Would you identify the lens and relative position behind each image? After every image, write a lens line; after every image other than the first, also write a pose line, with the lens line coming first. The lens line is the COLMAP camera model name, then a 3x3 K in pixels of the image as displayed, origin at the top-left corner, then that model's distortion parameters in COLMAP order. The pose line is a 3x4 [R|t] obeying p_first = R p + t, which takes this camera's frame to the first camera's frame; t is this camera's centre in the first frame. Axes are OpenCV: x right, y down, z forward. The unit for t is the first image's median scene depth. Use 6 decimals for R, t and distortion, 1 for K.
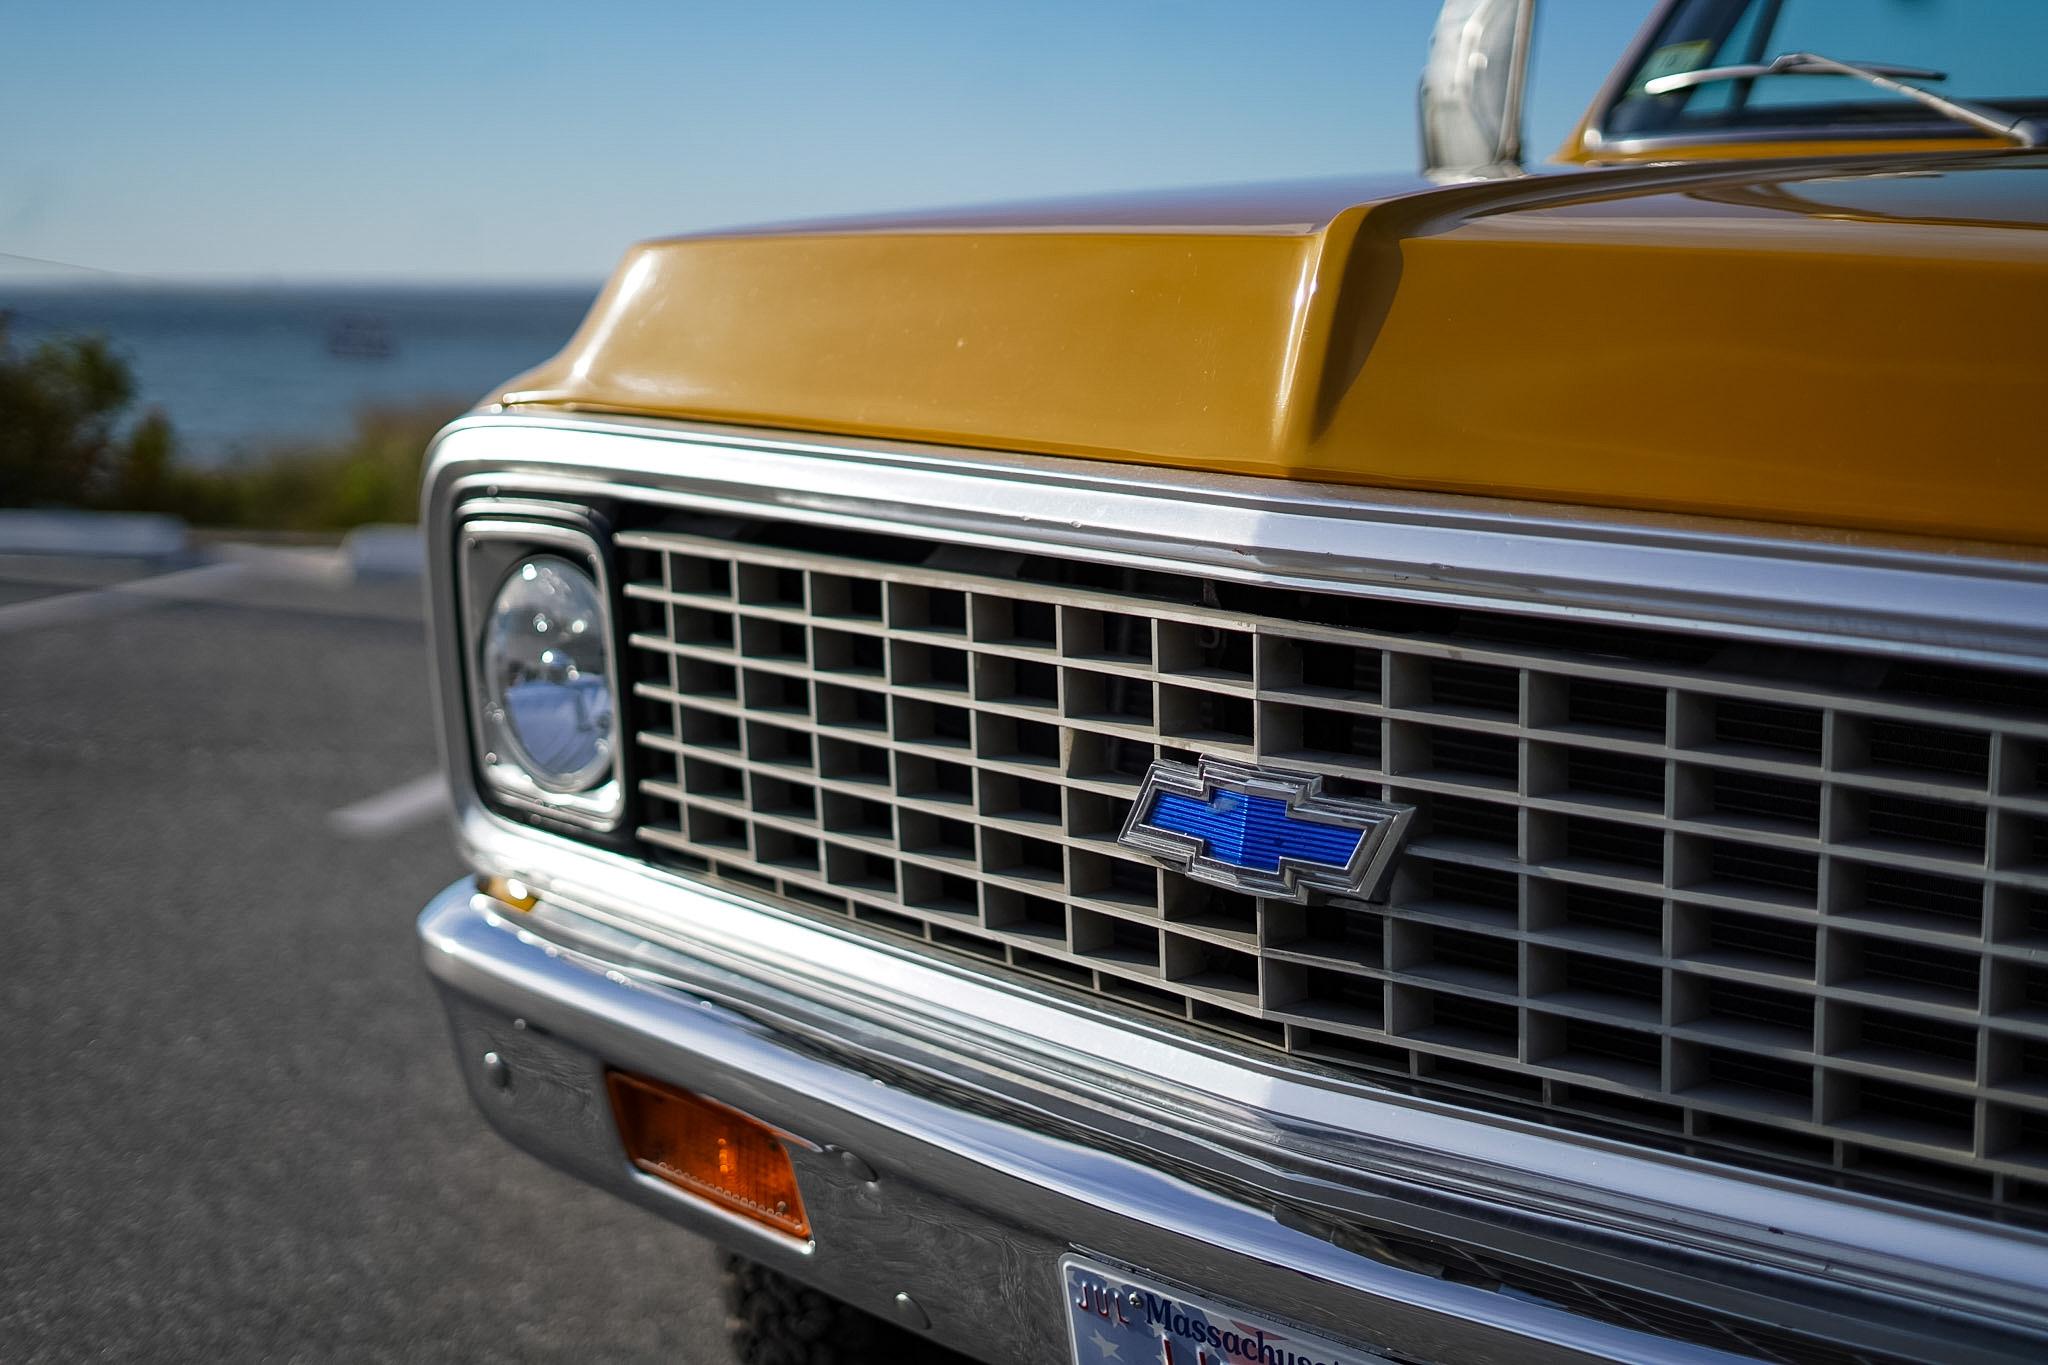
lens RADIAL K [[3029.0, 0, 1024.2], [0, 3029.0, 675.3], [0, 0, 1]] dist [-0.029607, 0.000000]
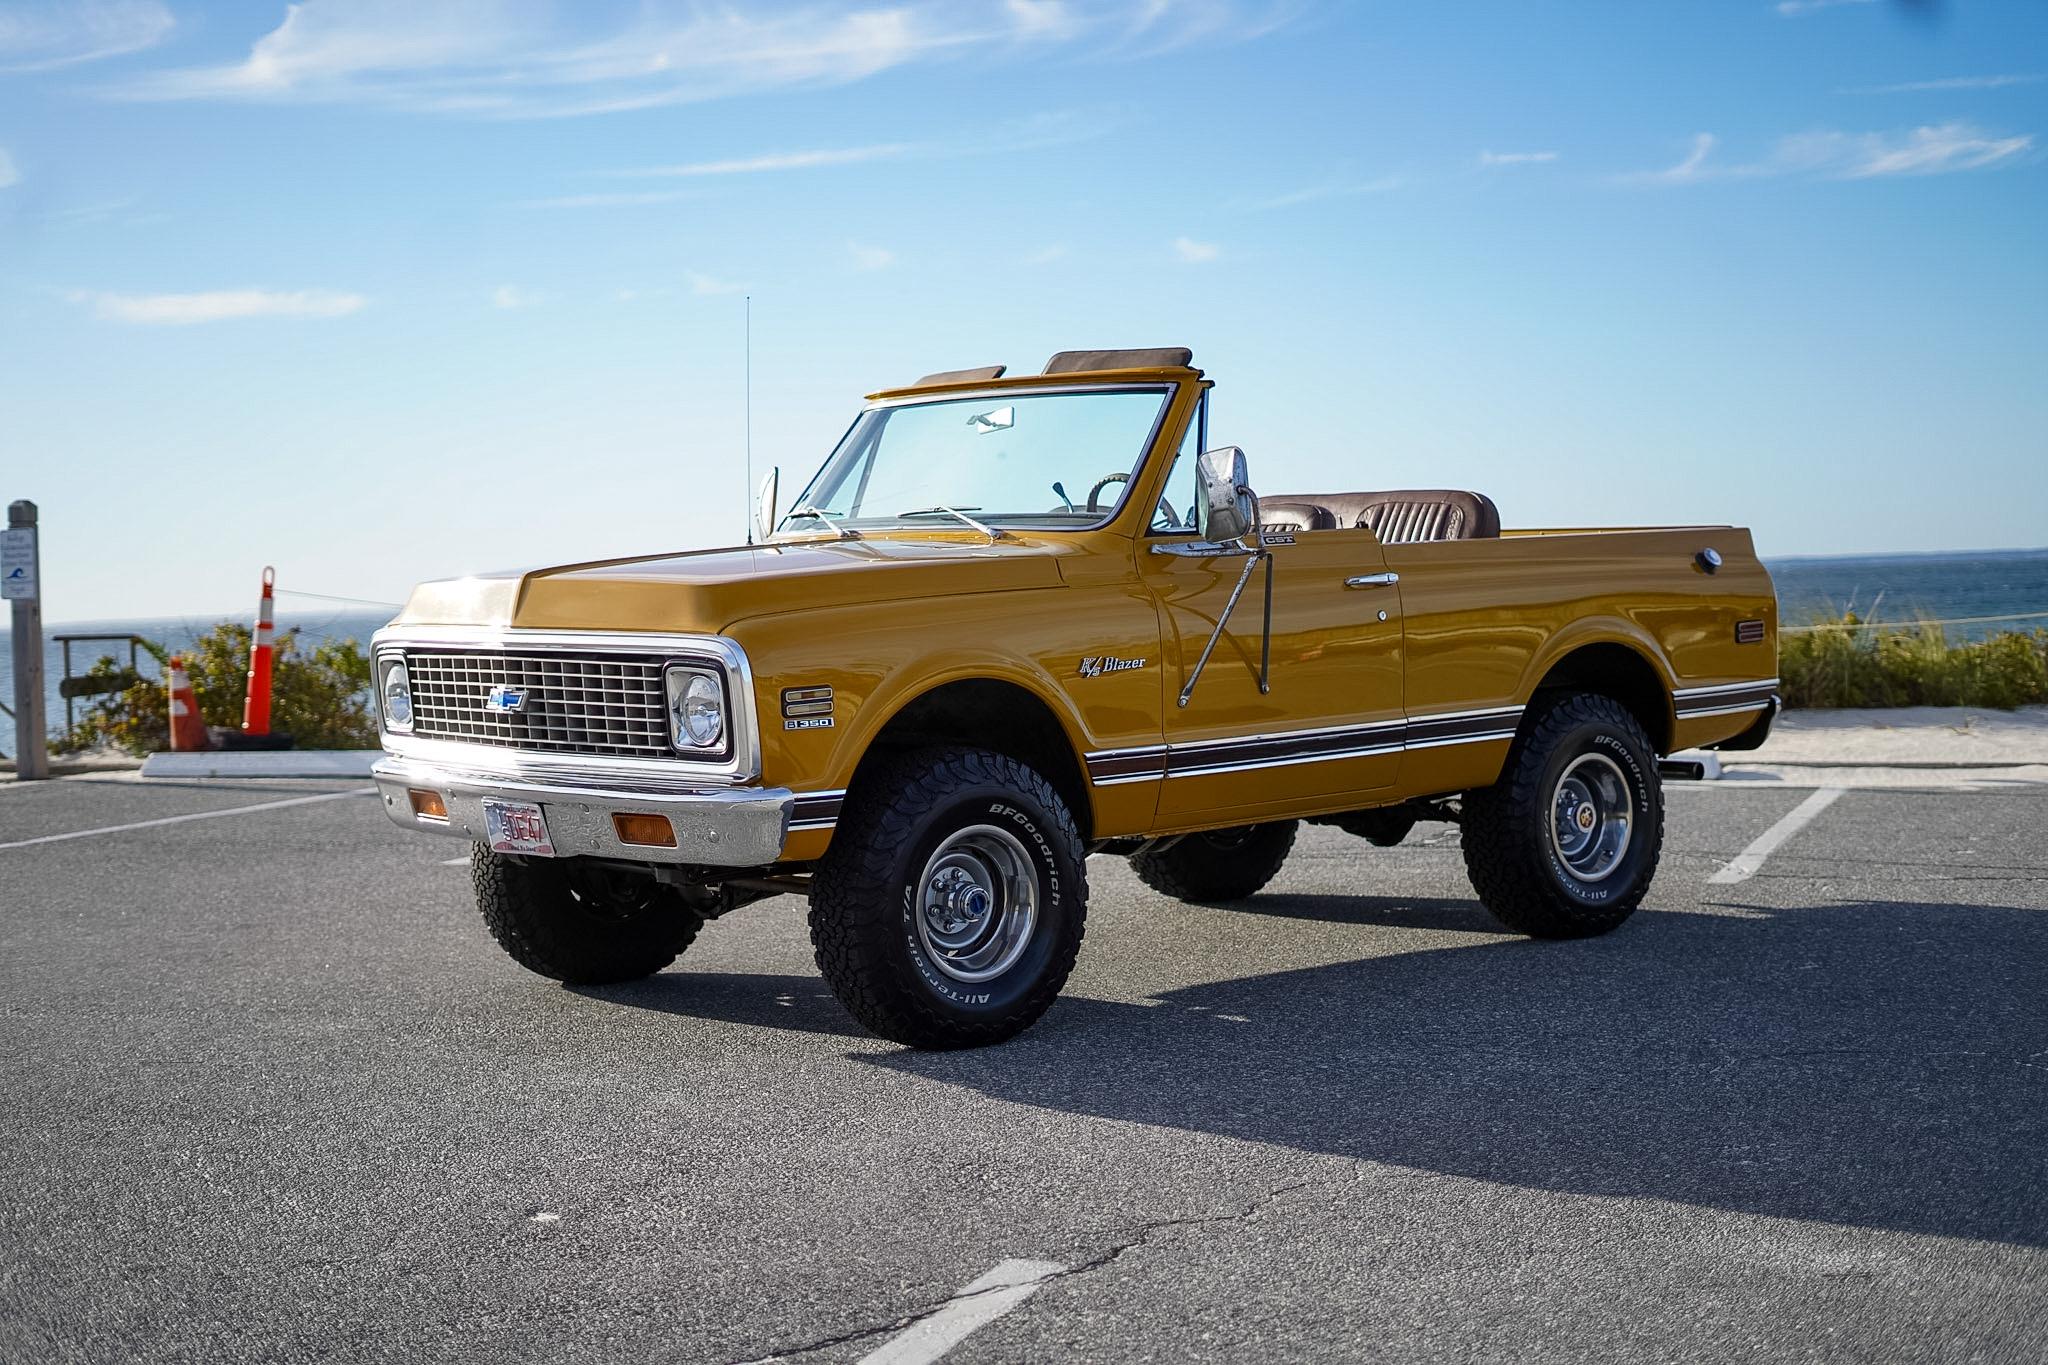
lens RADIAL K [[3029.0, 0, 1013.9], [0, 3029.0, 699.8], [0, 0, 1]] dist [-0.029607, 0.000000]
pose [[0.994378, -0.036220, -0.099505, 1.295789], [0.027247, 0.995559, -0.090106, 0.482649], [0.102326, 0.086888, 0.990949, -3.532133]]
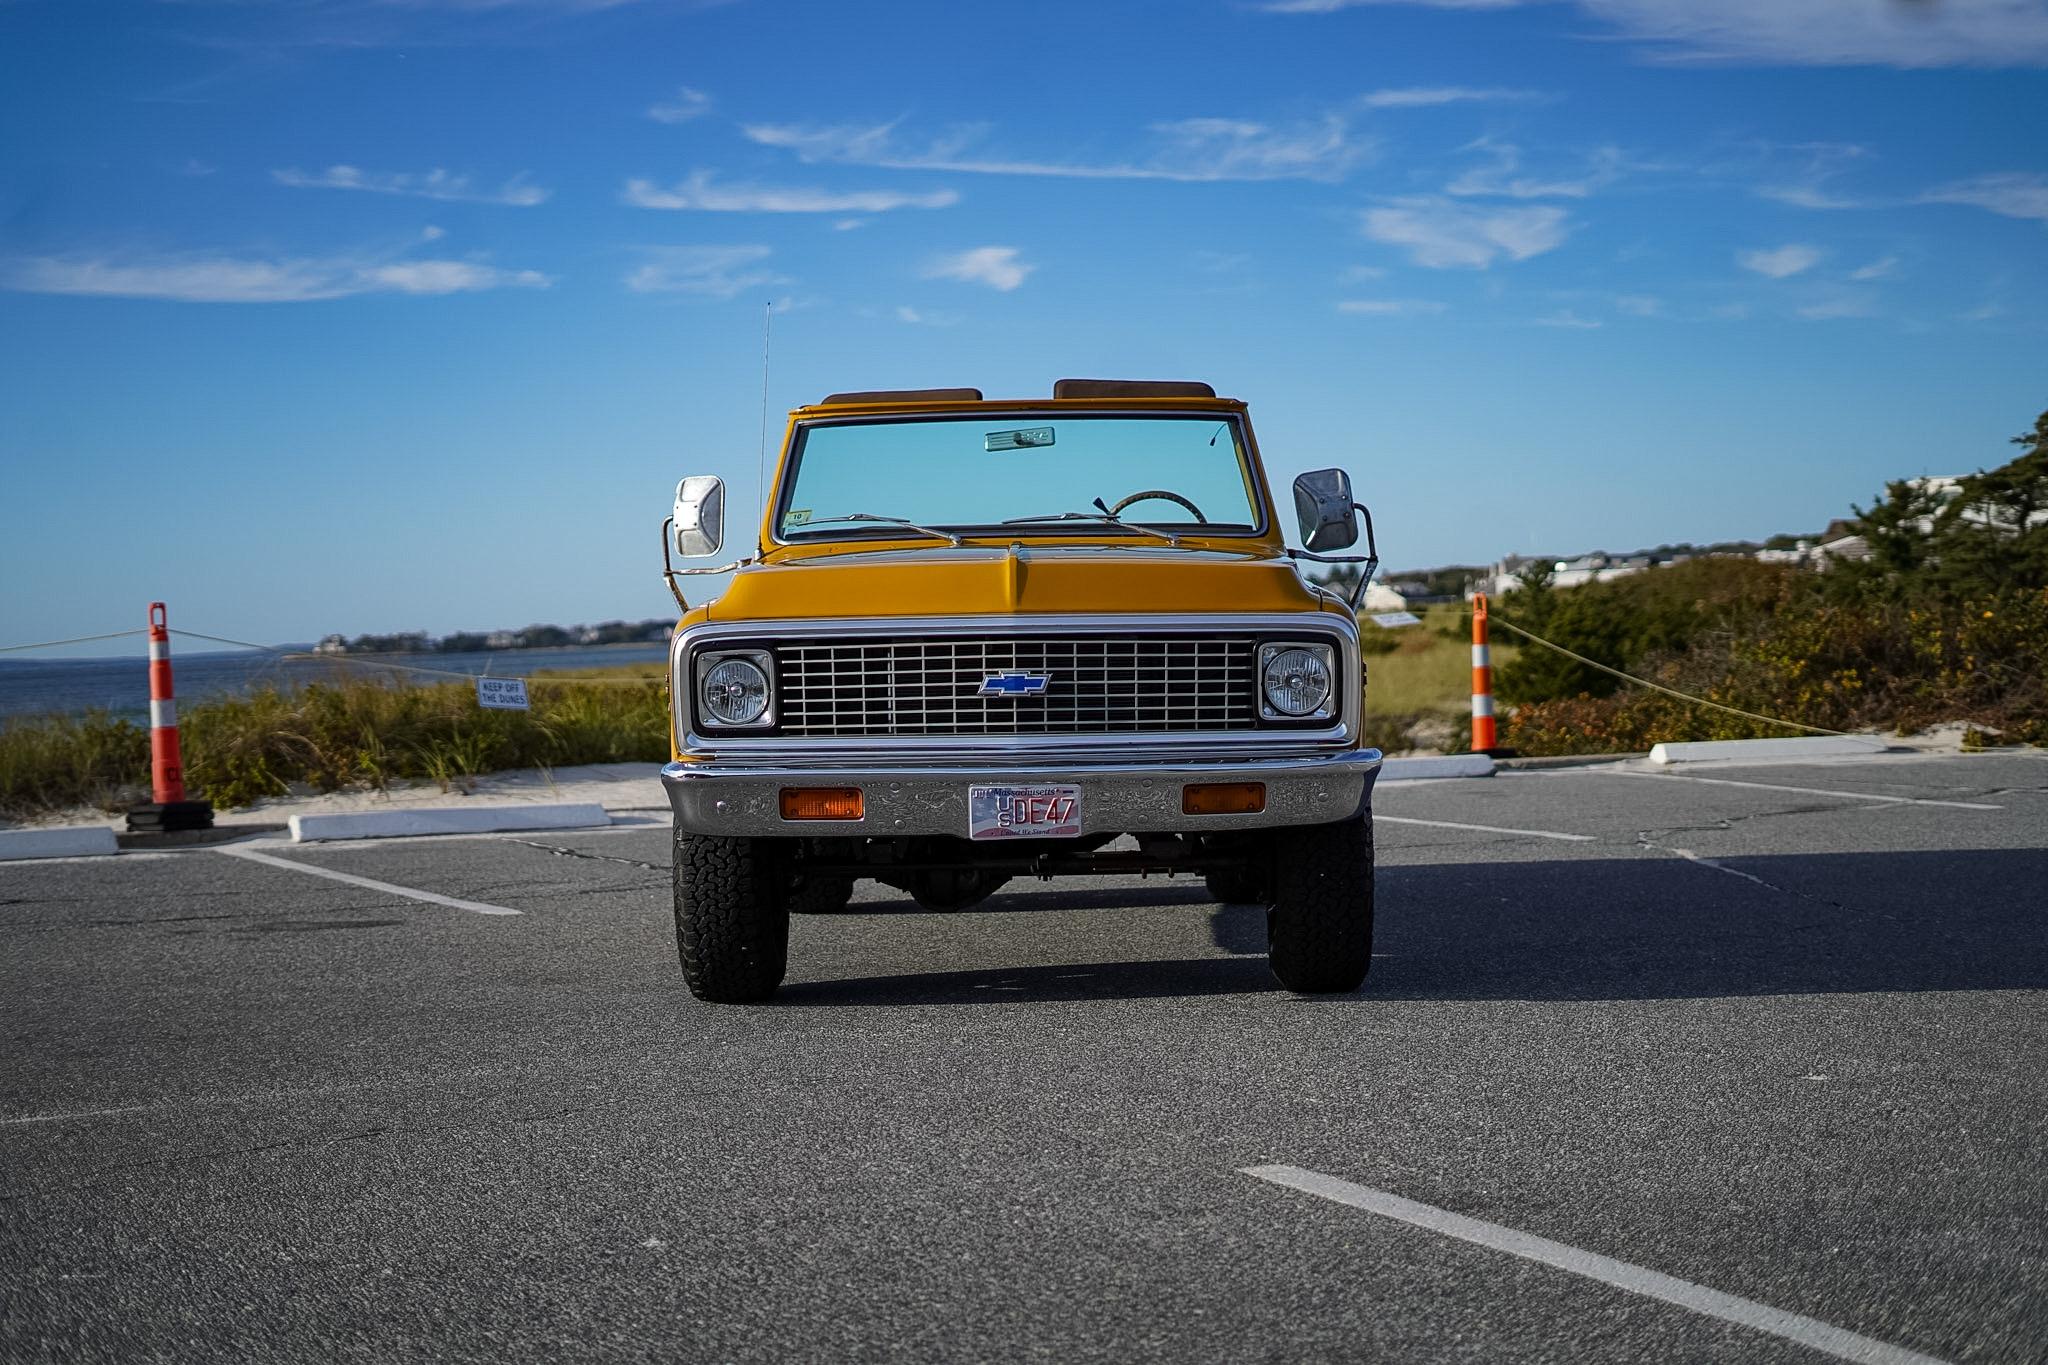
lens RADIAL K [[3029.0, 0, 1006.8], [0, 3029.0, 677.0], [0, 0, 1]] dist [-0.029607, 0.000000]
pose [[0.731236, -0.044800, 0.680652, -3.067261], [0.128737, 0.988973, -0.073211, 0.372492], [-0.669867, 0.141160, 0.728939, -2.401968]]
